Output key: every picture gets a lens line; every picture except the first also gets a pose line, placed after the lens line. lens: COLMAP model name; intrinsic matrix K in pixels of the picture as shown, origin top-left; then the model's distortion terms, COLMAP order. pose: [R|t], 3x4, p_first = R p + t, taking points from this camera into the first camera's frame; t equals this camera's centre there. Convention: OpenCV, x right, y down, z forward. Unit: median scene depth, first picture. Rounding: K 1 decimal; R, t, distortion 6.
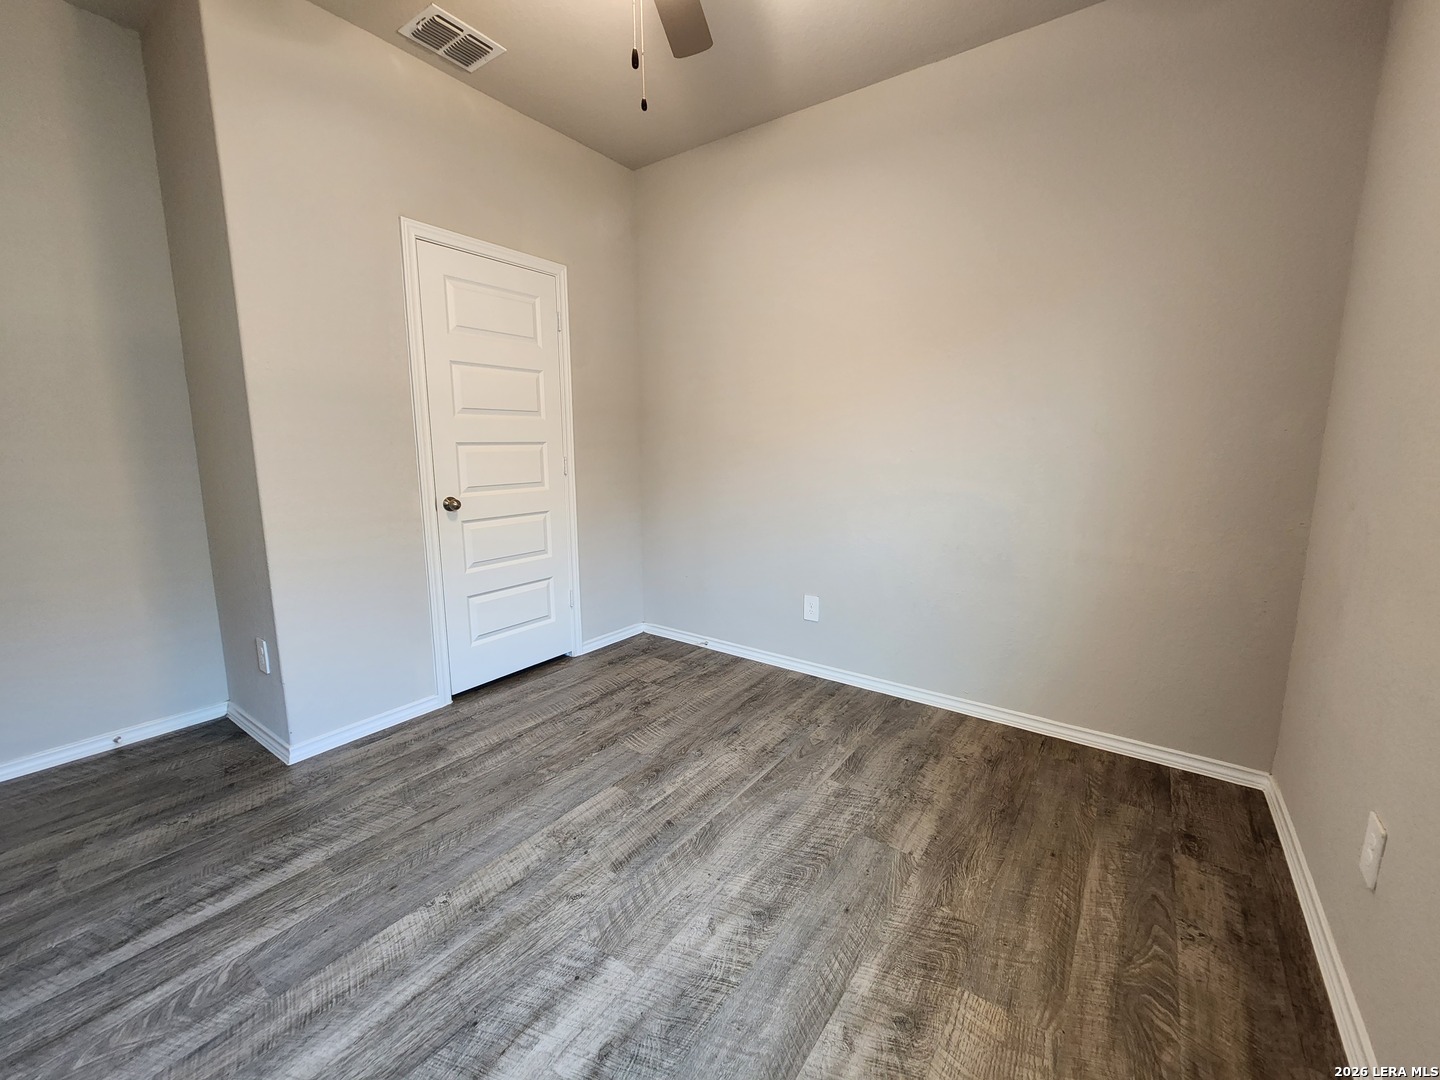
lens RADIAL K [[589.3, 0, 731.8], [0, 589.3, 532.9], [0, 0, 1]] dist [-0.000410, -0.000856]
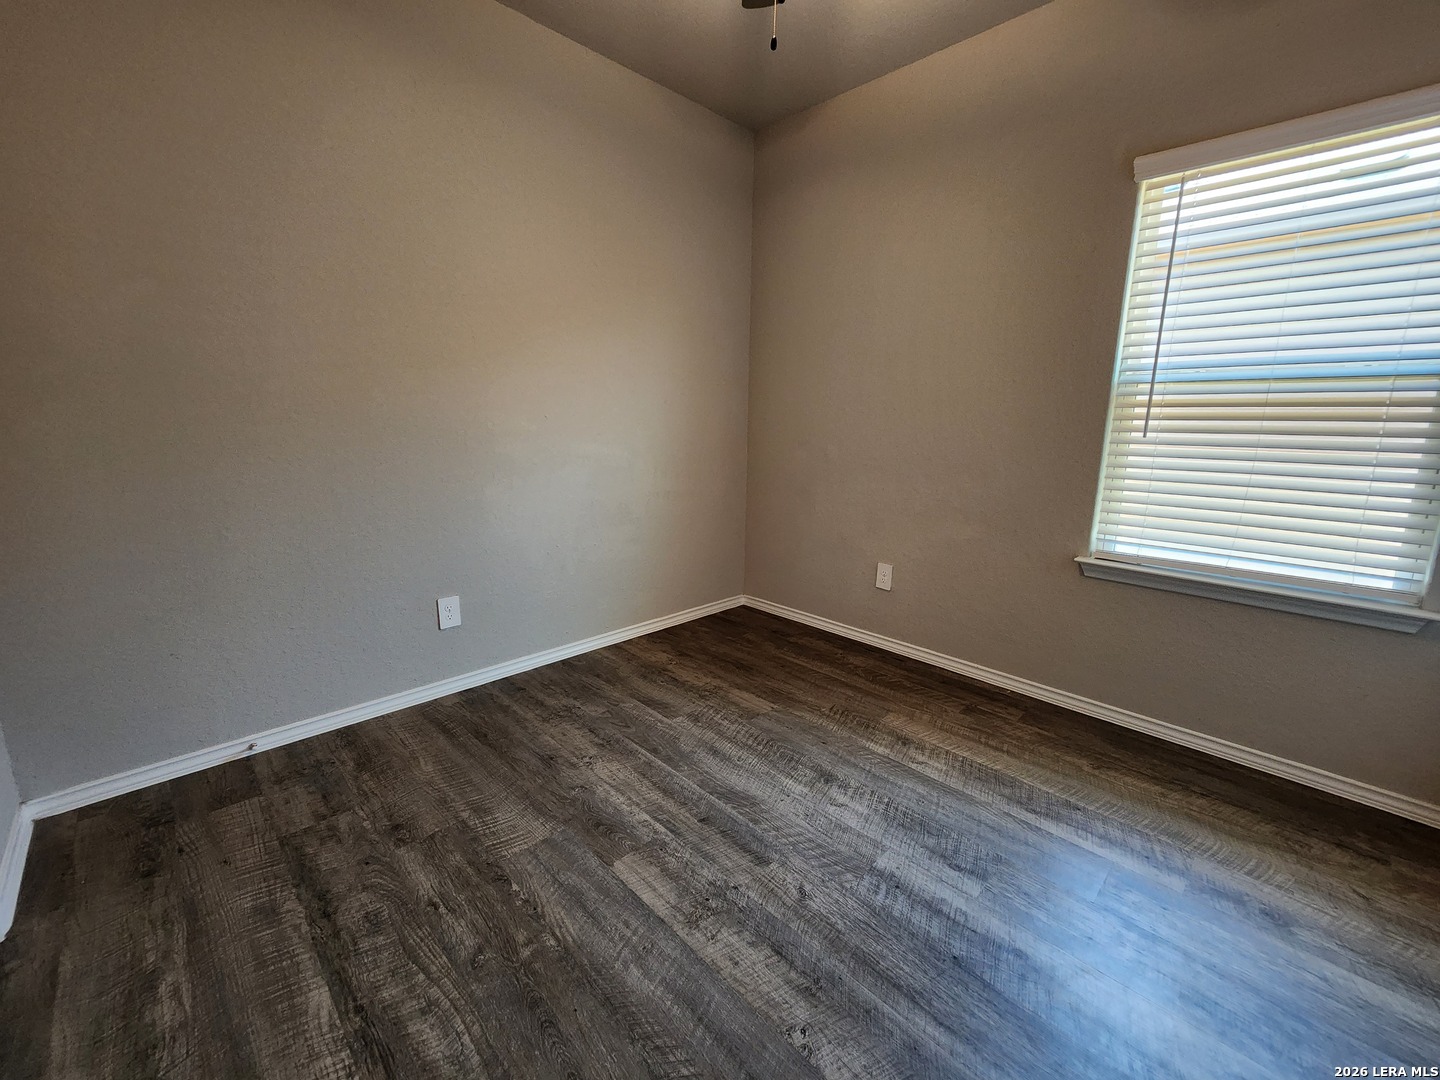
lens RADIAL K [[589.3, 0, 731.8], [0, 589.3, 532.9], [0, 0, 1]] dist [-0.000410, -0.000856]
pose [[0.162838, -0.192437, 0.967705, -0.937656], [0.137931, 0.975604, 0.170797, -0.107772], [-0.976964, 0.105664, 0.185408, 0.752876]]
